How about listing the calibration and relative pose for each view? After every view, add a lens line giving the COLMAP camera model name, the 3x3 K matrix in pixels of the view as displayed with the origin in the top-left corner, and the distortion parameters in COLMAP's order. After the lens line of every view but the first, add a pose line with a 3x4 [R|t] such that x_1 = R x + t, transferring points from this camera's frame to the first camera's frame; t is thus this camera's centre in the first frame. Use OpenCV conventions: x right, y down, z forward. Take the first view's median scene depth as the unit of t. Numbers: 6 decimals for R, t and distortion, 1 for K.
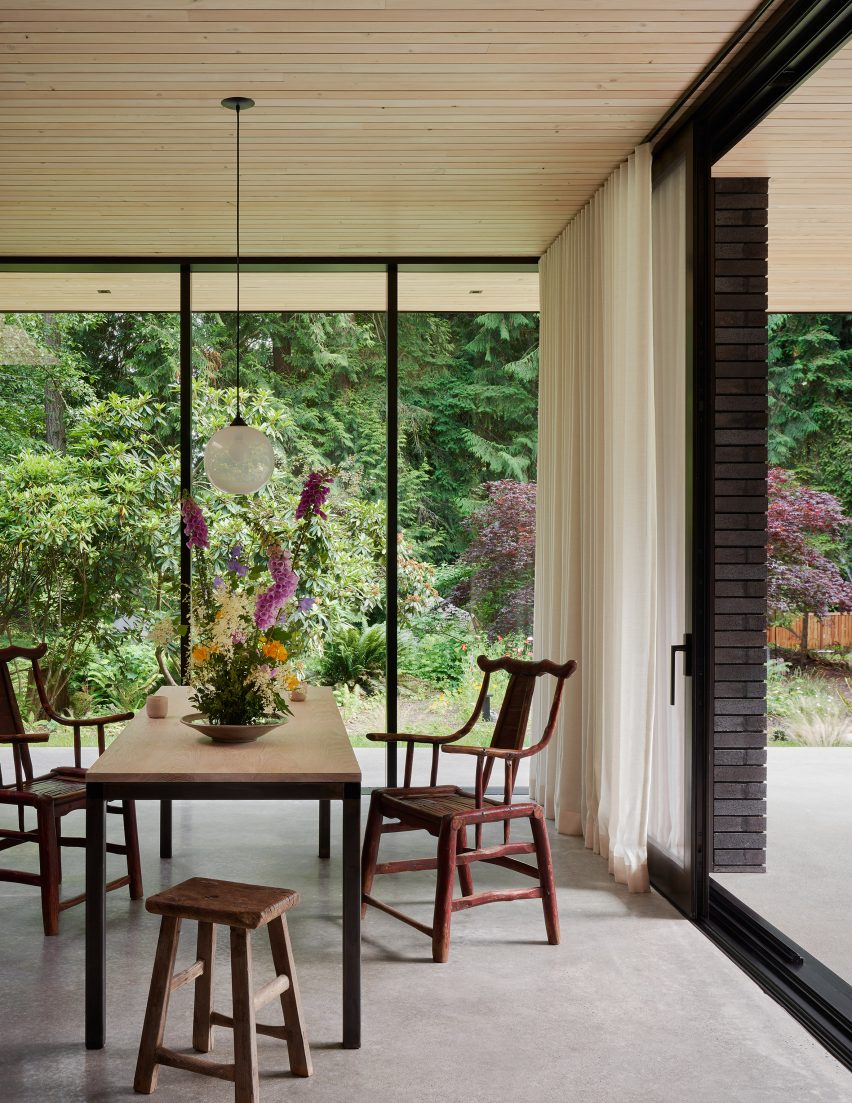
lens RADIAL K [[1240.3, 0, 426.0], [0, 1240.3, 551.5], [0, 0, 1]] dist [-0.011498, -0.010080]
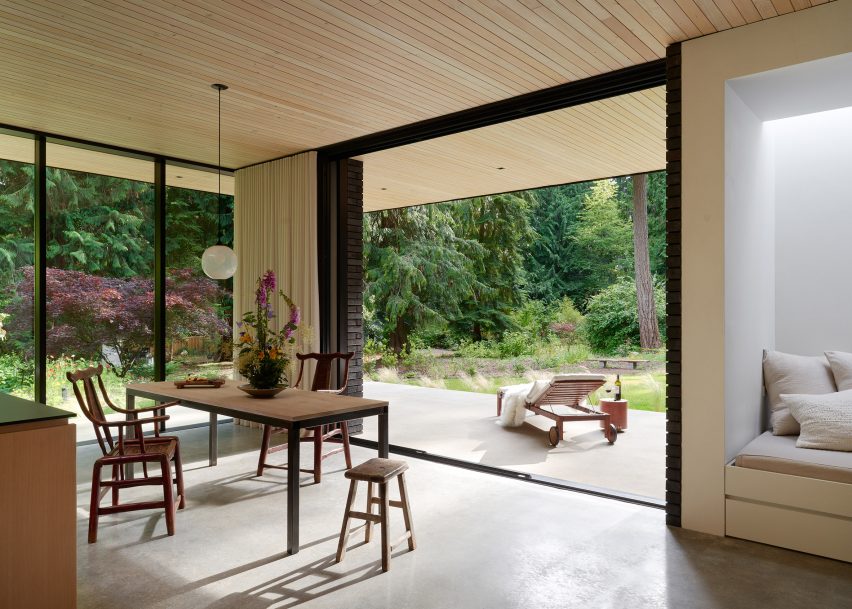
lens RADIAL K [[610.1, 0, 426.0], [0, 610.1, 304.5], [0, 0, 1]] dist [-0.000648, 0.000996]
pose [[0.645439, 0.001620, 0.763810, -0.497999], [0.001136, 0.999995, -0.003080, -0.001495], [-0.763811, 0.002855, 0.645434, 0.069378]]
